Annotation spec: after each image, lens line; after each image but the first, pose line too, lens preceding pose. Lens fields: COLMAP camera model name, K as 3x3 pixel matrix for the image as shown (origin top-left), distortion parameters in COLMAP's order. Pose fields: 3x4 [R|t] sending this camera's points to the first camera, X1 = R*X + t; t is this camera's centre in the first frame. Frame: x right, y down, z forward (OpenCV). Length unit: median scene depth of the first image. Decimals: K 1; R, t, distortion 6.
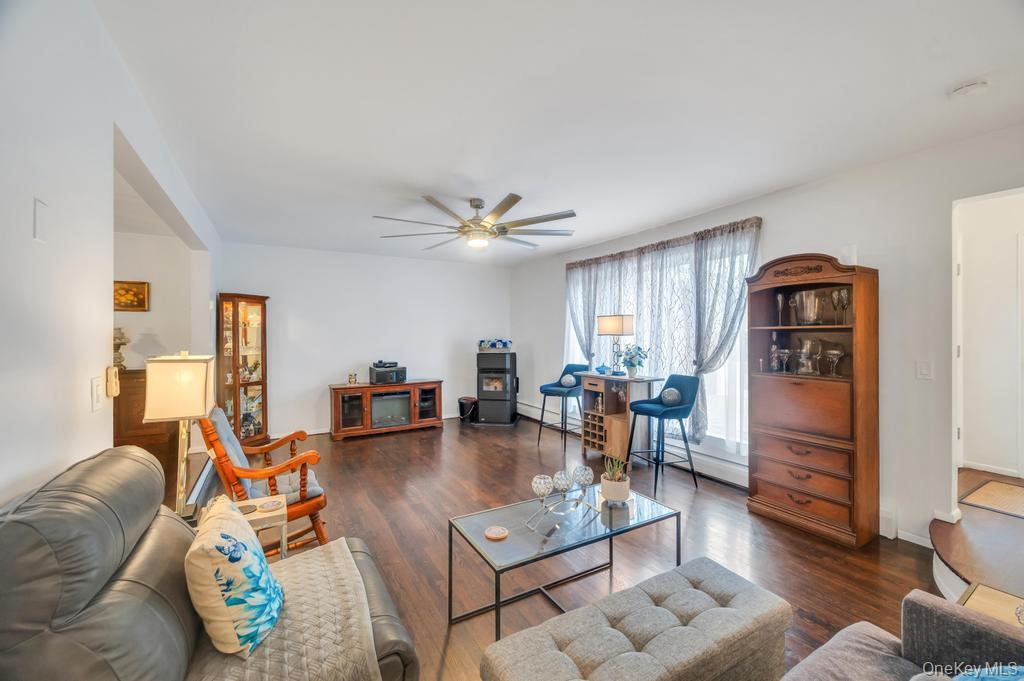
lens RADIAL K [[408.0, 0, 510.3], [0, 408.0, 336.9], [0, 0, 1]] dist [-0.001829, 0.000080]
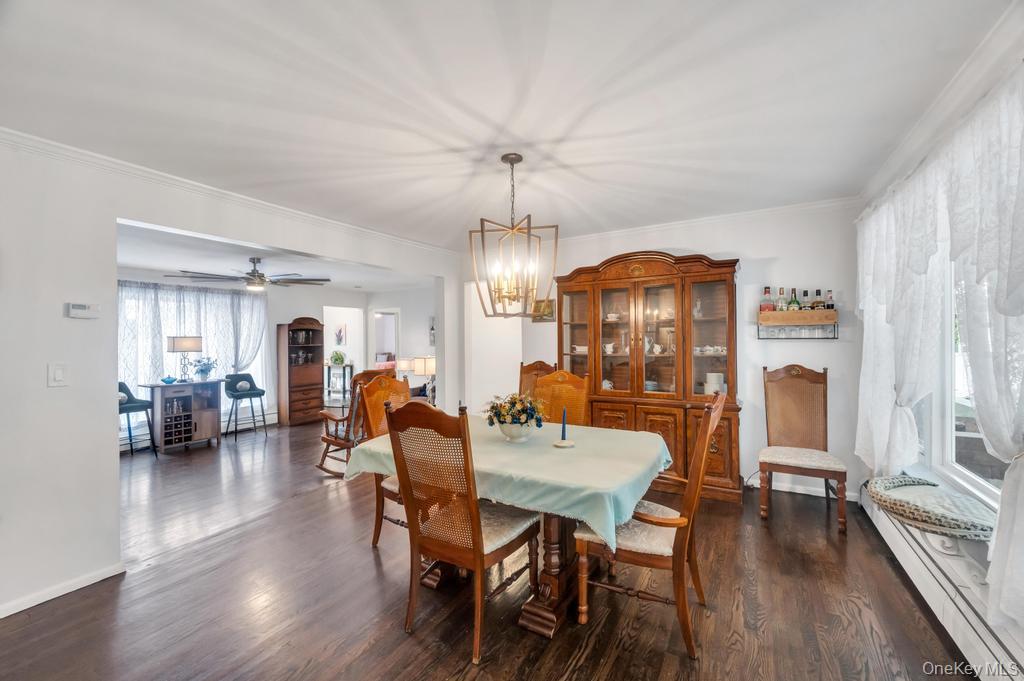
lens RADIAL K [[408.0, 0, 513.9], [0, 408.0, 341.2], [0, 0, 1]] dist [-0.001829, 0.000080]
pose [[-0.503469, 0.003488, 0.864006, -1.393736], [0.017381, 0.999830, 0.006091, -0.027166], [-0.863838, 0.018084, -0.503444, 0.744414]]
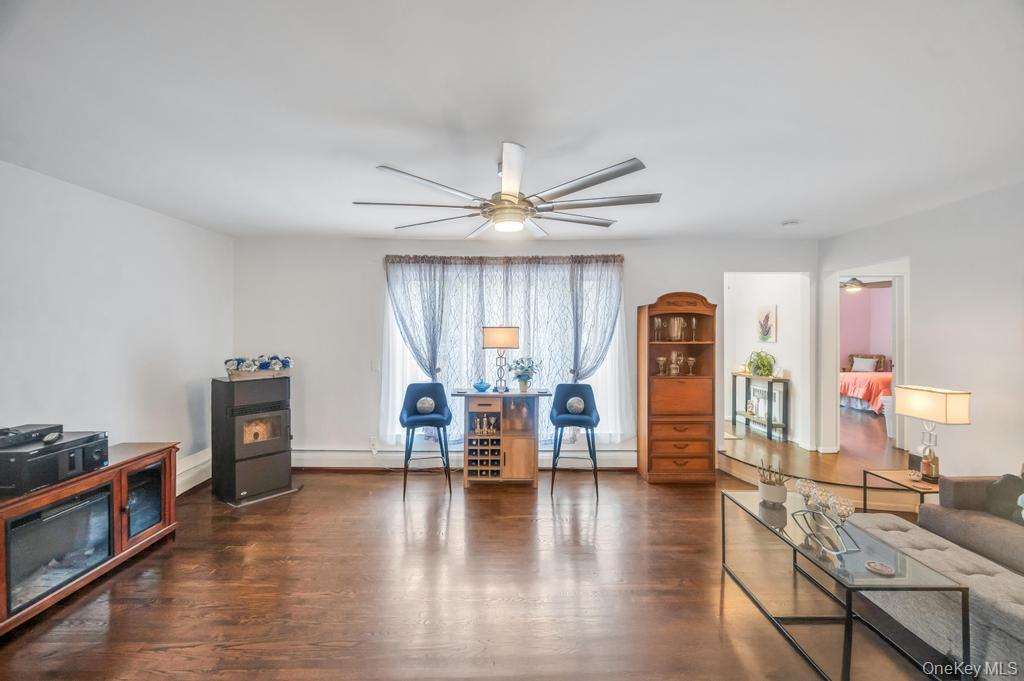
lens RADIAL K [[408.0, 0, 510.5], [0, 408.0, 337.6], [0, 0, 1]] dist [-0.001829, 0.000080]
pose [[0.490662, -0.006616, 0.871325, -0.534665], [0.003409, 0.999978, 0.005673, -0.032955], [-0.871343, 0.000187, 0.490674, 0.525953]]
